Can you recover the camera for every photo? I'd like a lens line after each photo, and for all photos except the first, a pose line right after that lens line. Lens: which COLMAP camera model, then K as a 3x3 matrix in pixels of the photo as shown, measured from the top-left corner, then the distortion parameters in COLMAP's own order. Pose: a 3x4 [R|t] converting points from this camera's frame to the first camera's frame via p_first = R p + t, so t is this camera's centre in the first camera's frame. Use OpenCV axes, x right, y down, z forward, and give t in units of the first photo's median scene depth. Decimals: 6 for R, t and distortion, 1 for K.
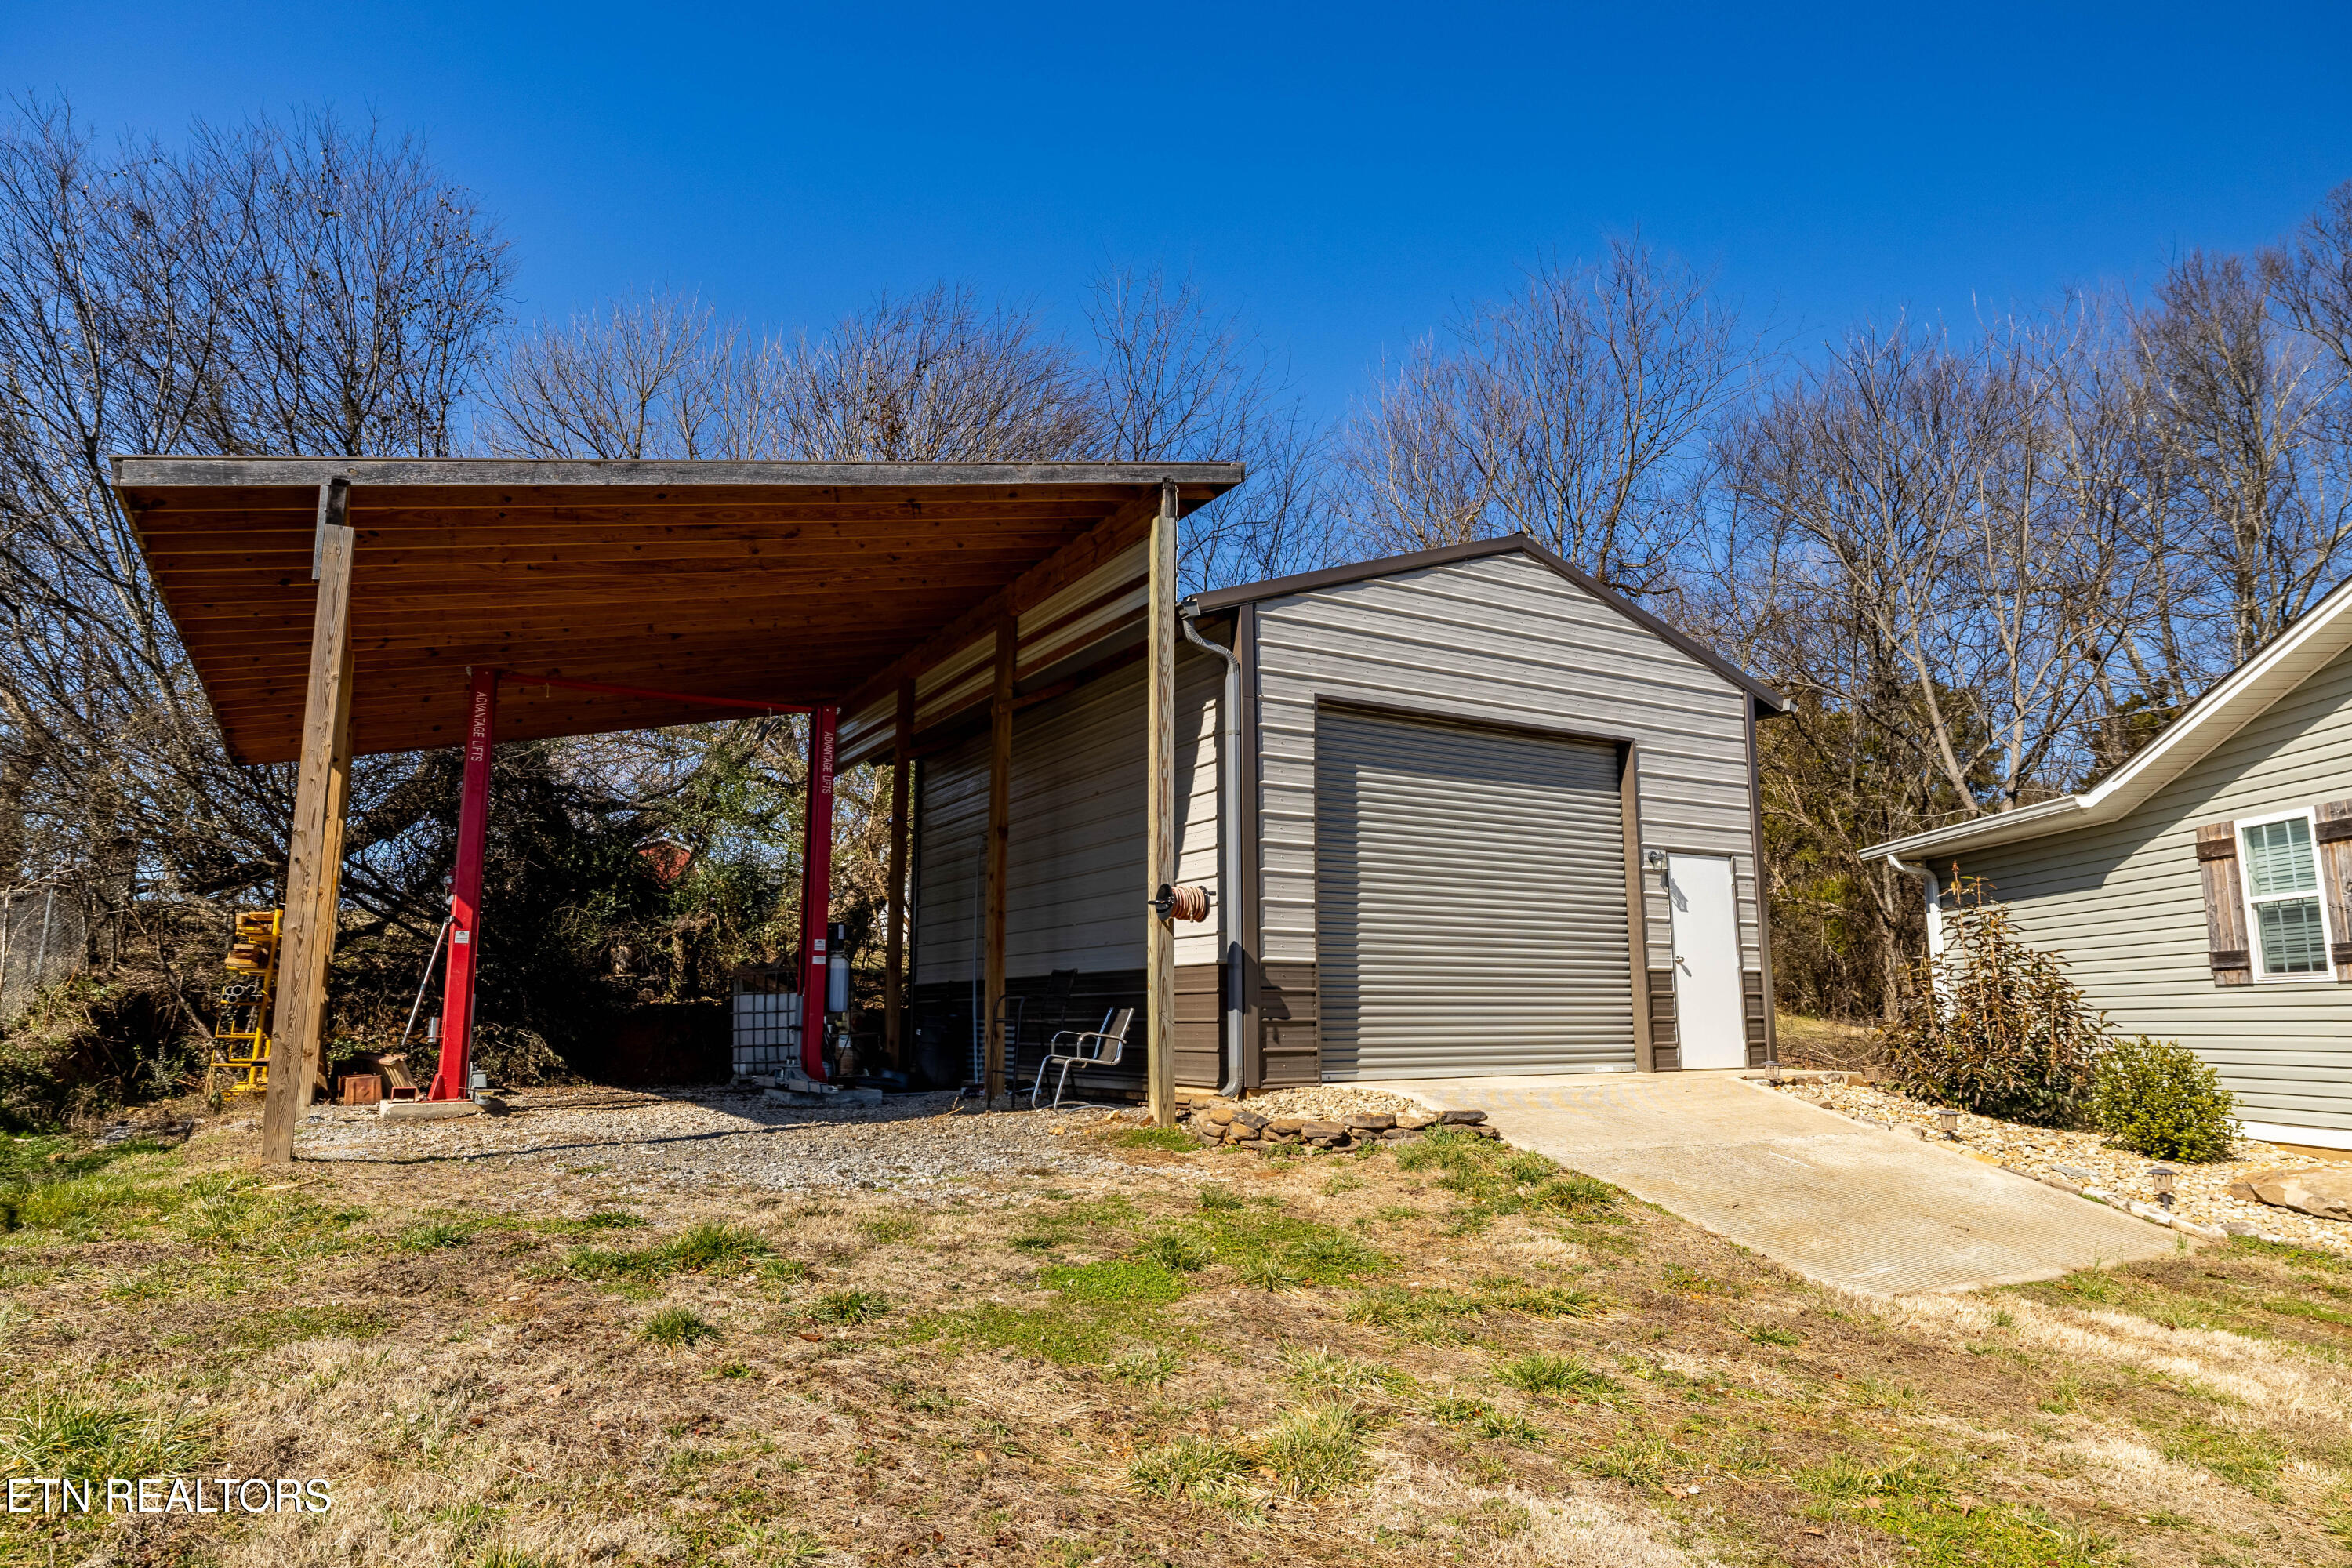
lens RADIAL K [[1431.7, 0, 1181.8], [0, 1431.7, 791.2], [0, 0, 1]] dist [-0.000693, -0.000045]
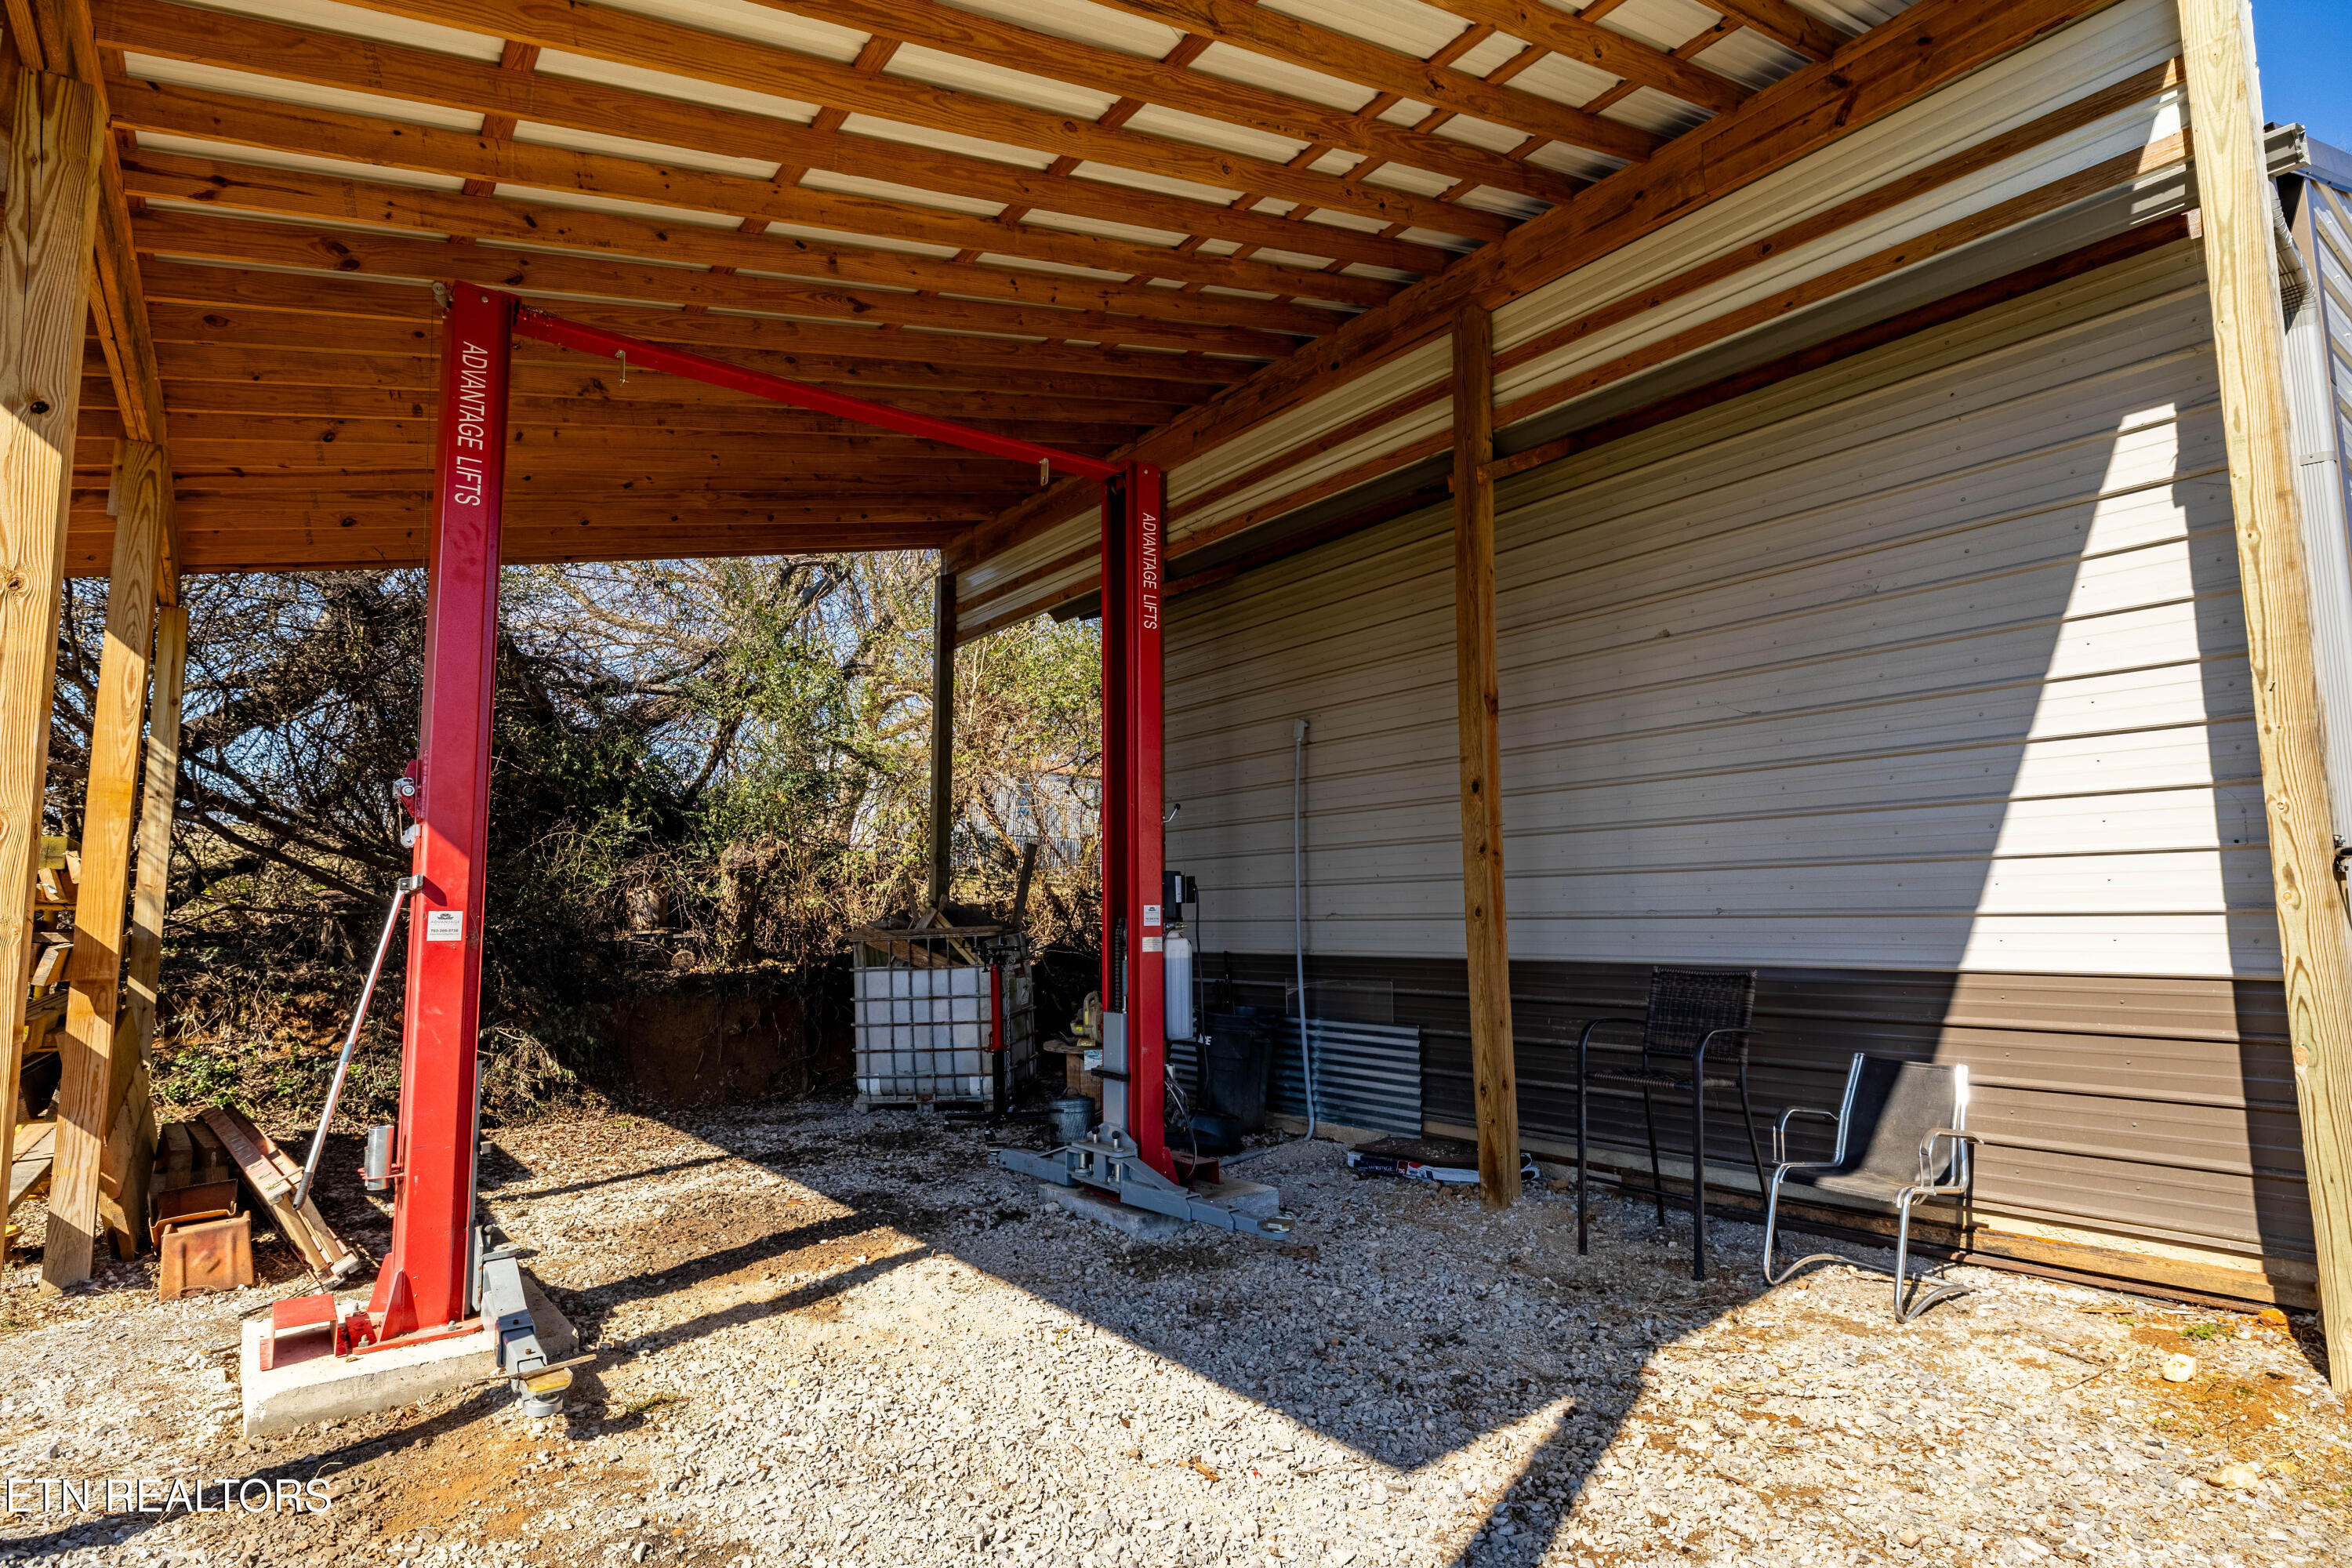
lens RADIAL K [[1215.7, 0, 1167.1], [0, 1215.7, 794.4], [0, 0, 1]] dist [0.003424, -0.001631]
pose [[0.992519, 0.003581, 0.122035, -0.238104], [-0.011025, 0.998115, 0.060379, 0.028488], [-0.121588, -0.061273, 0.990688, 0.441859]]
